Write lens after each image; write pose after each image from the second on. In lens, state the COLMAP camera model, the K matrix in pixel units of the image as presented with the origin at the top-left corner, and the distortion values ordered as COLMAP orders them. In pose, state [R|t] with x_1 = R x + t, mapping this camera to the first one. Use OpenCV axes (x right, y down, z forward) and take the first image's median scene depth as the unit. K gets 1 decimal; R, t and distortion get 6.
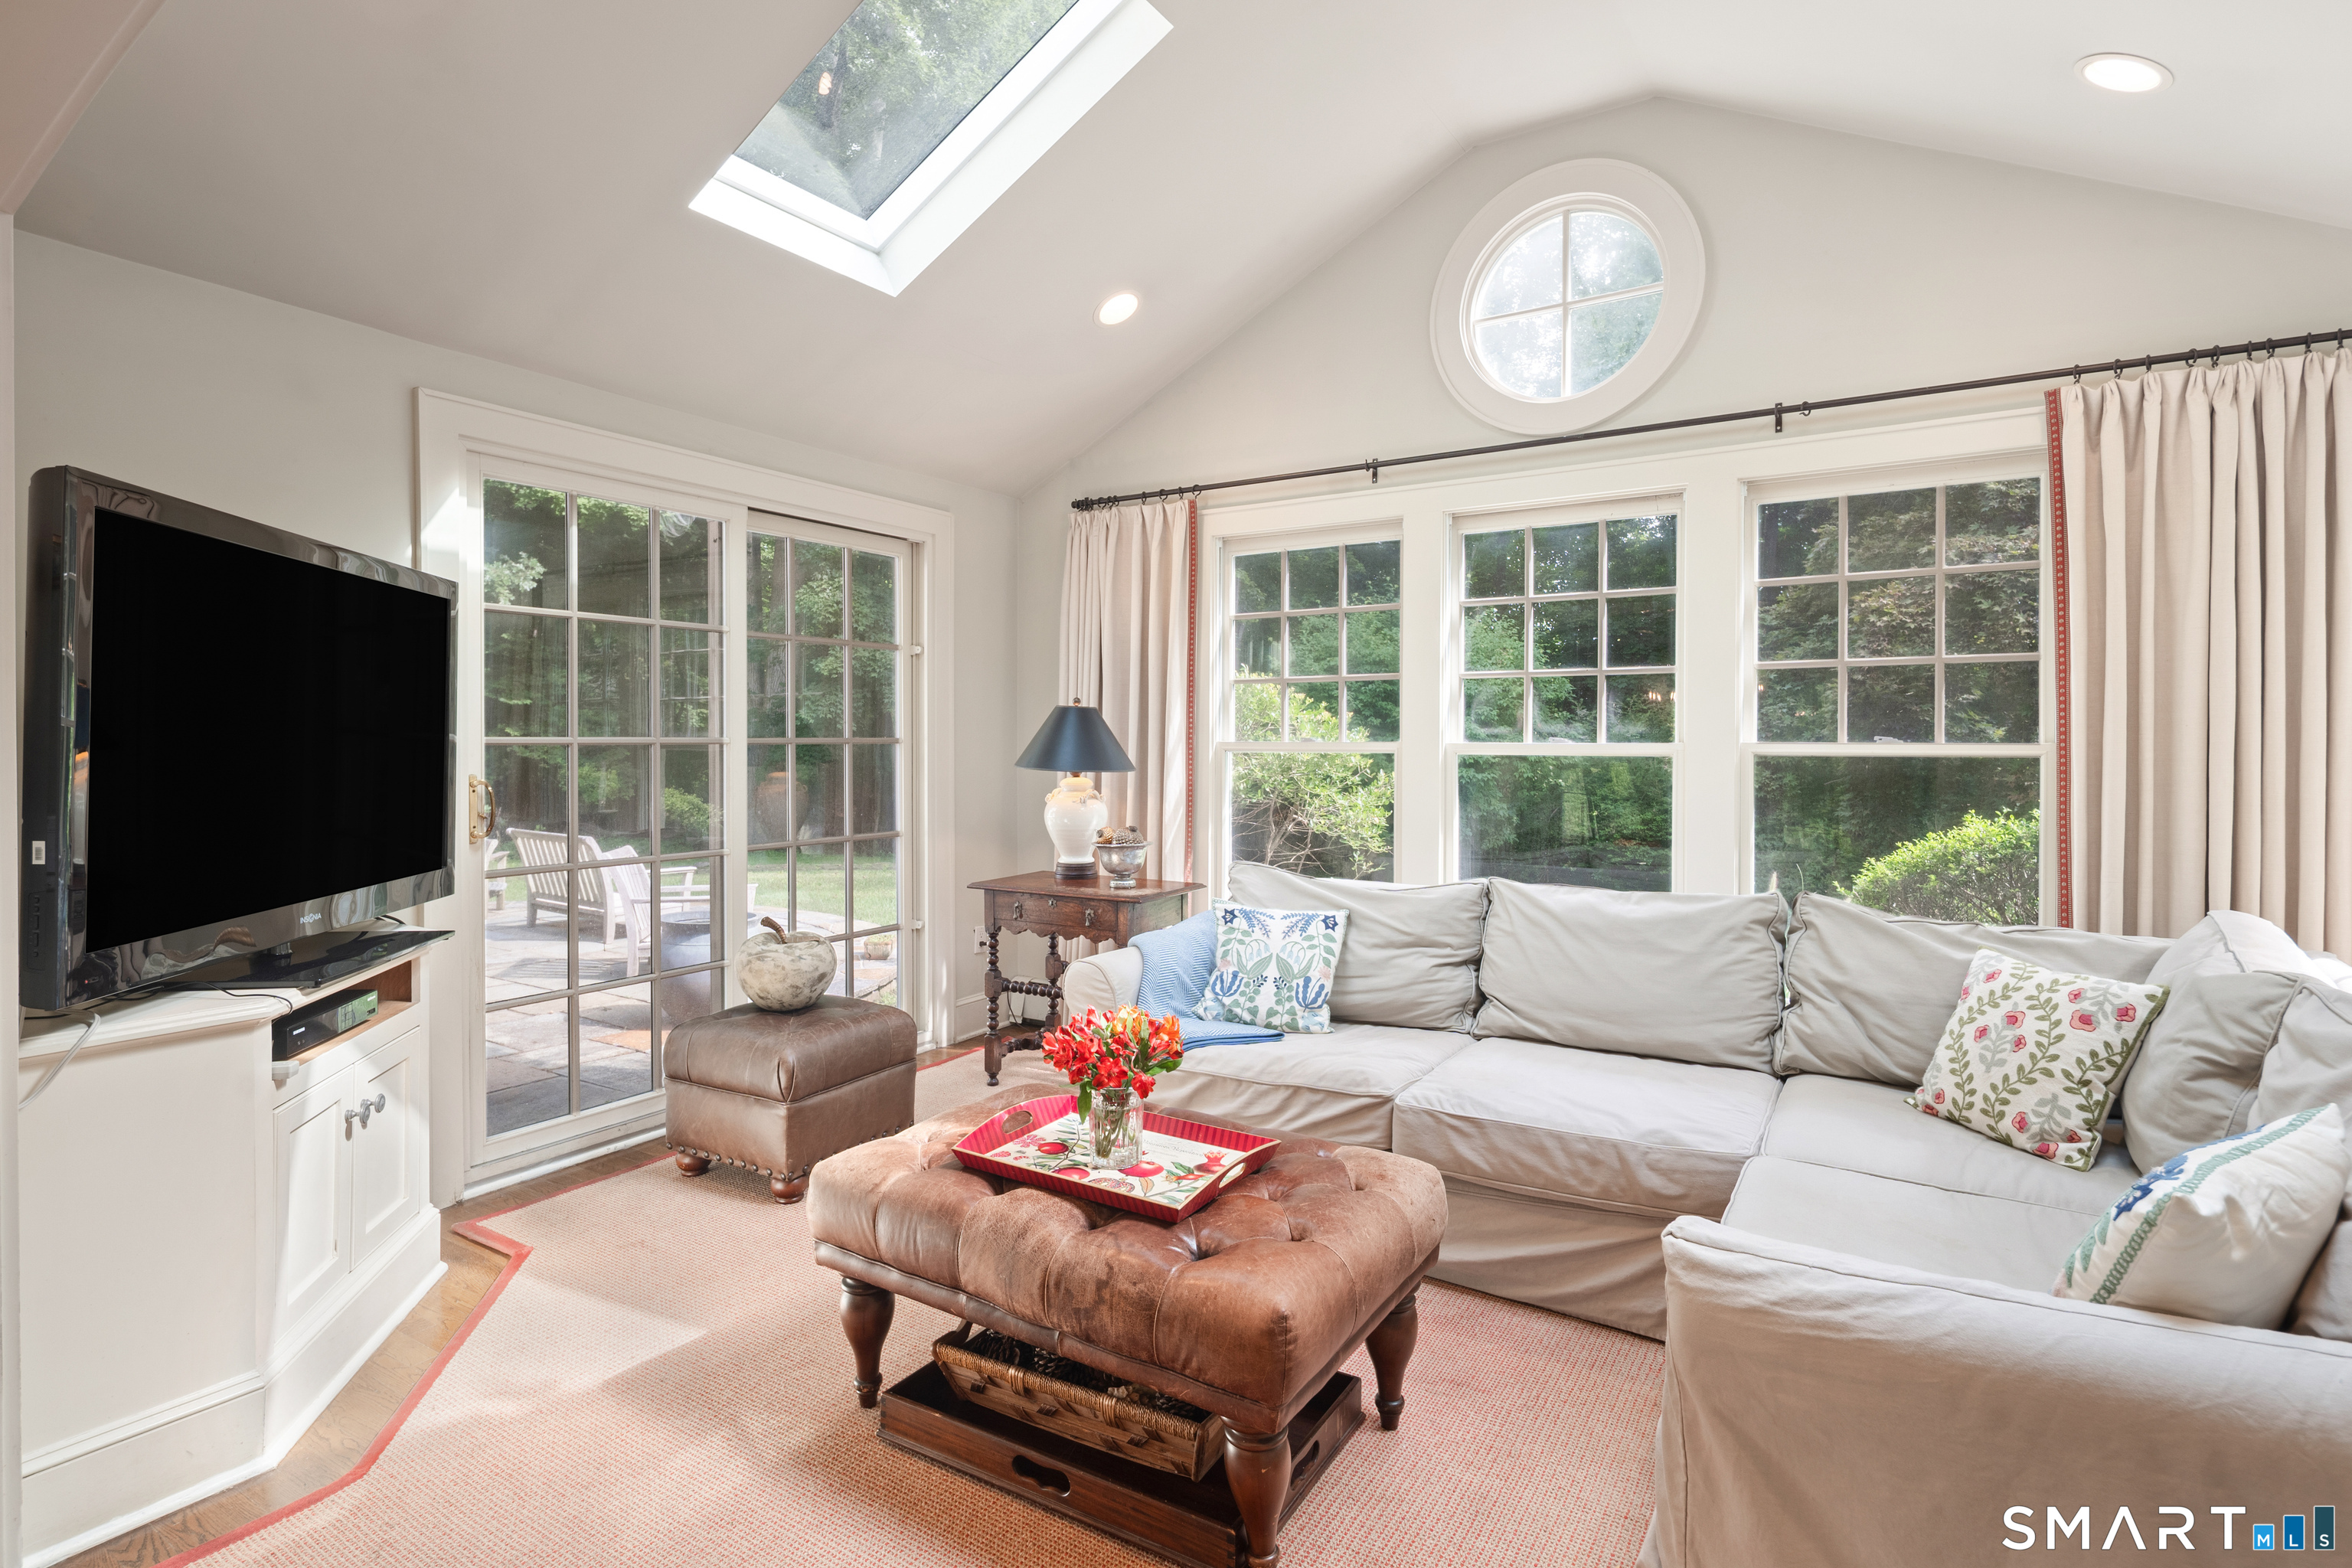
lens RADIAL K [[1177.1, 0, 1178.0], [0, 1177.1, 750.2], [0, 0, 1]] dist [0.004394, -0.001152]
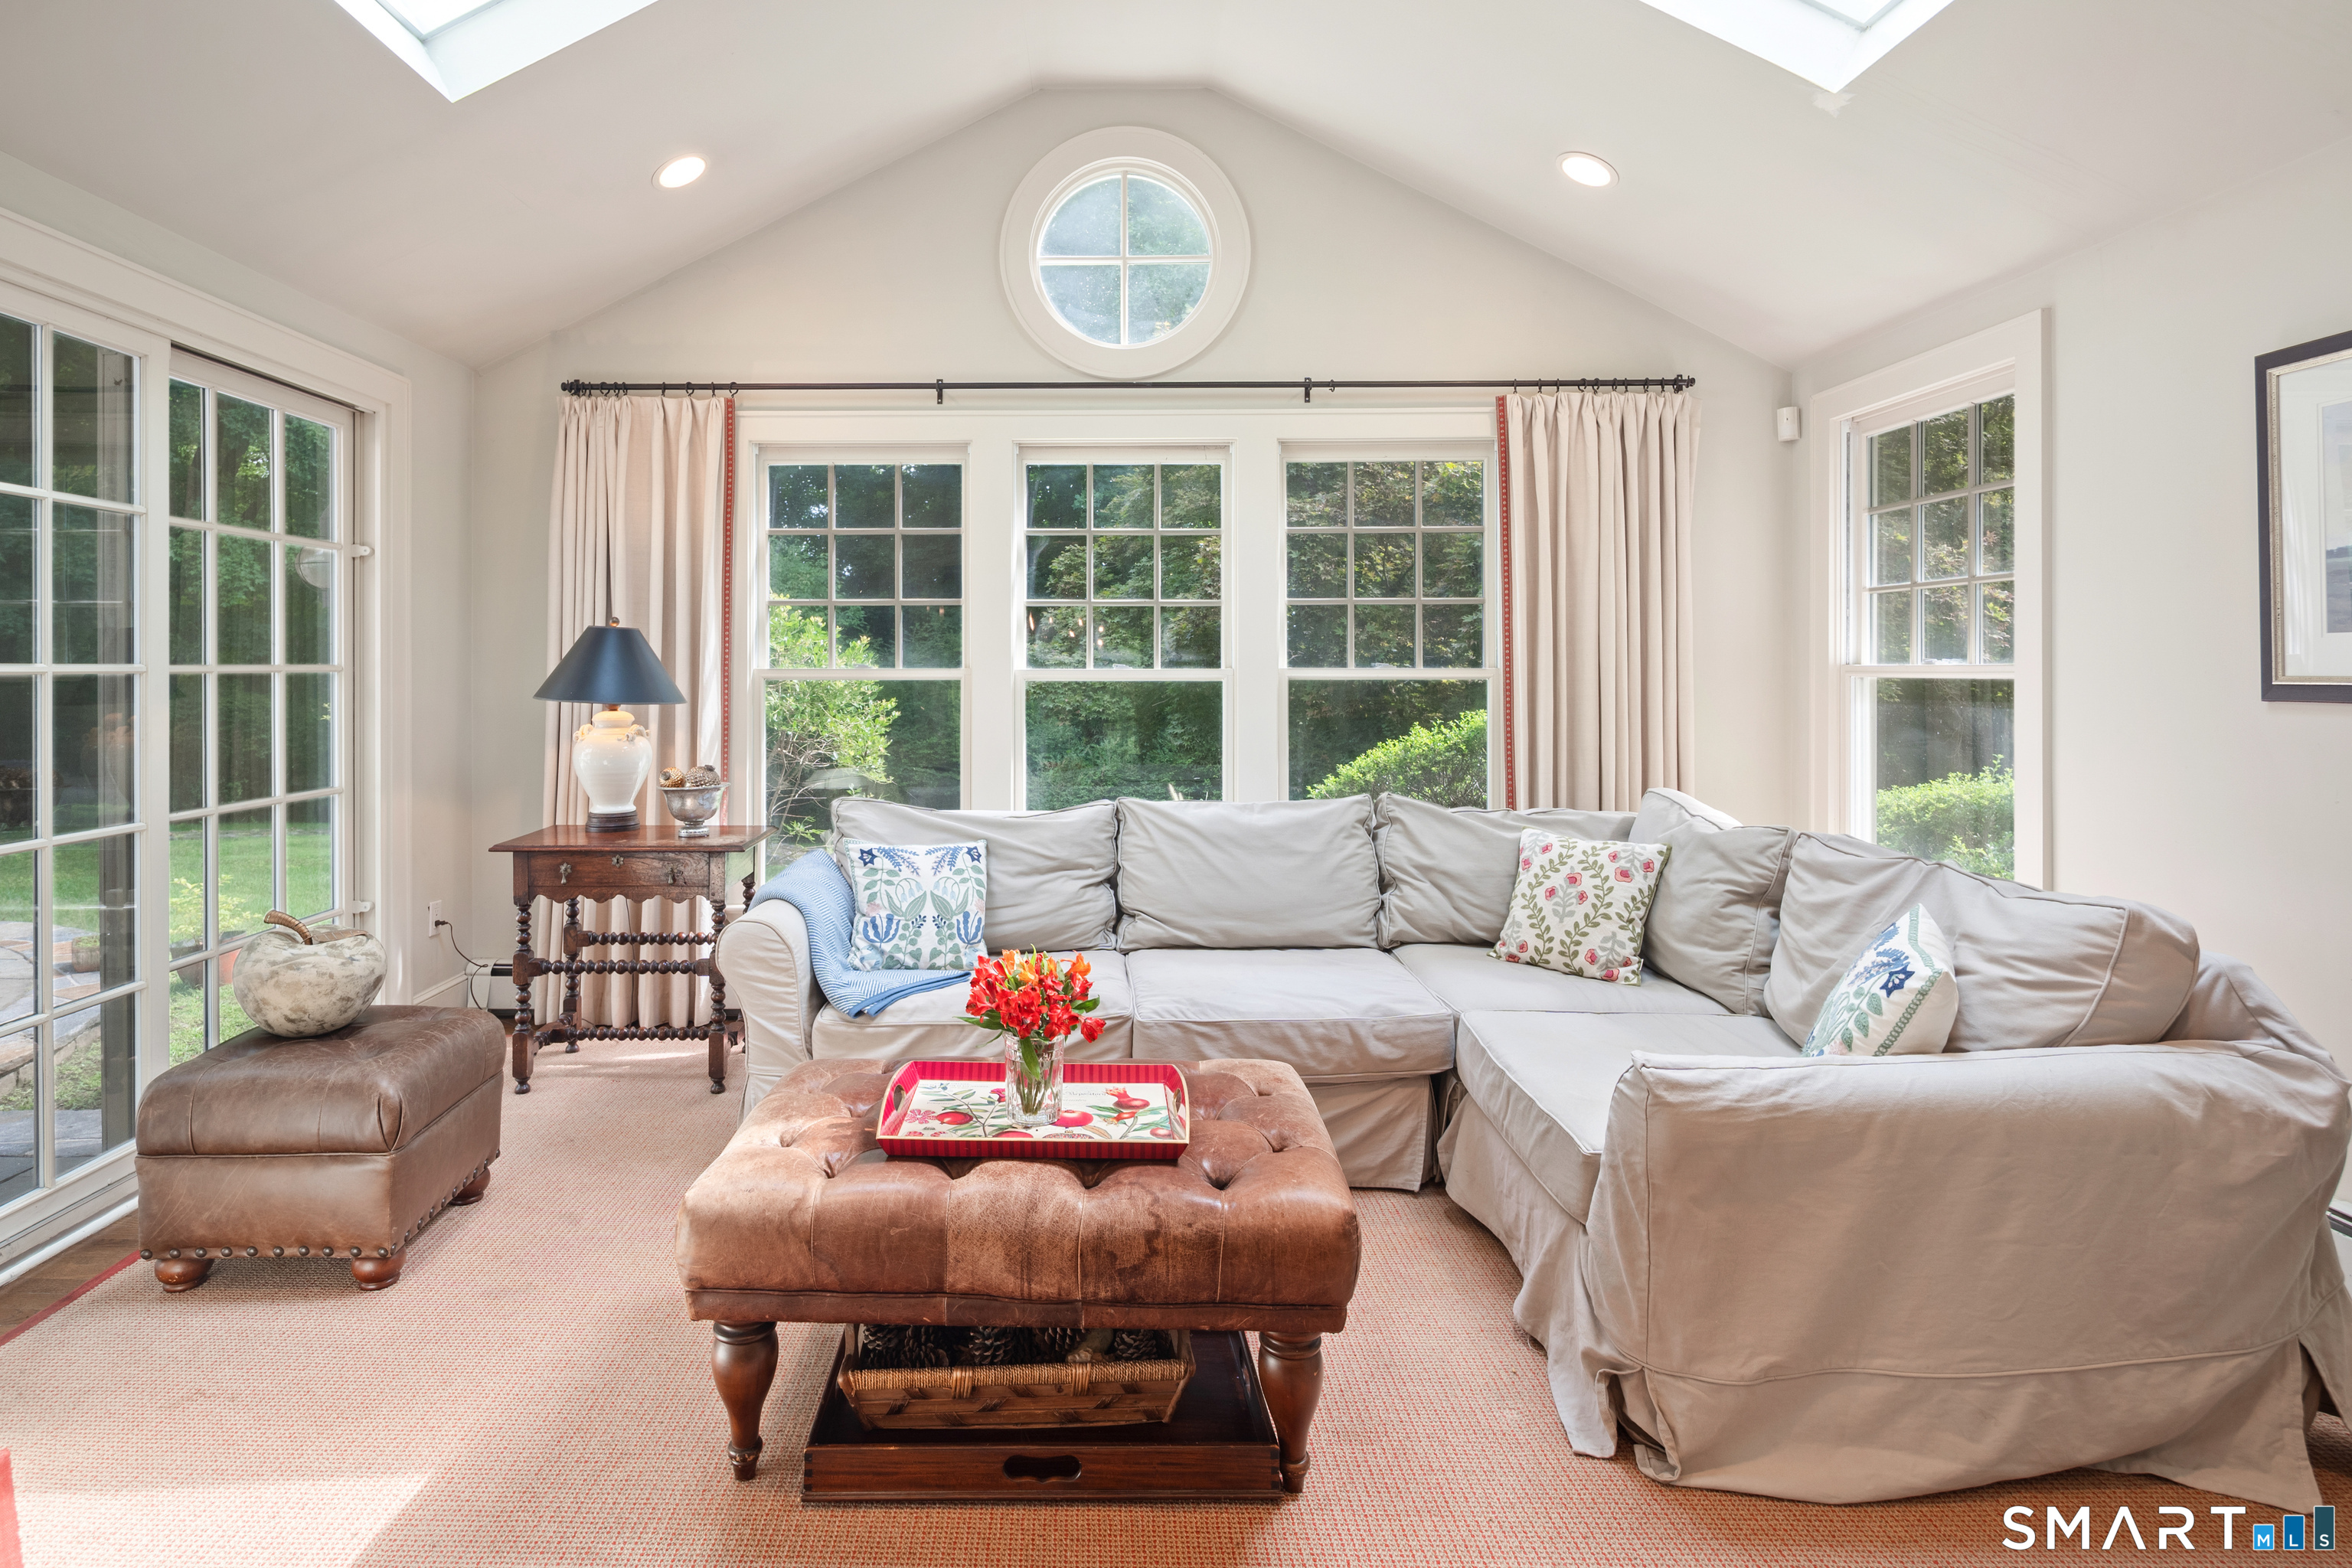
lens RADIAL K [[1193.9, 0, 1174.4], [0, 1193.9, 668.1], [0, 0, 1]] dist [0.003392, -0.001322]
pose [[0.851217, -0.001816, 0.524811, -0.275559], [0.006073, 0.999961, -0.006391, 0.000003], [-0.524779, 0.008627, 0.851195, 0.080557]]
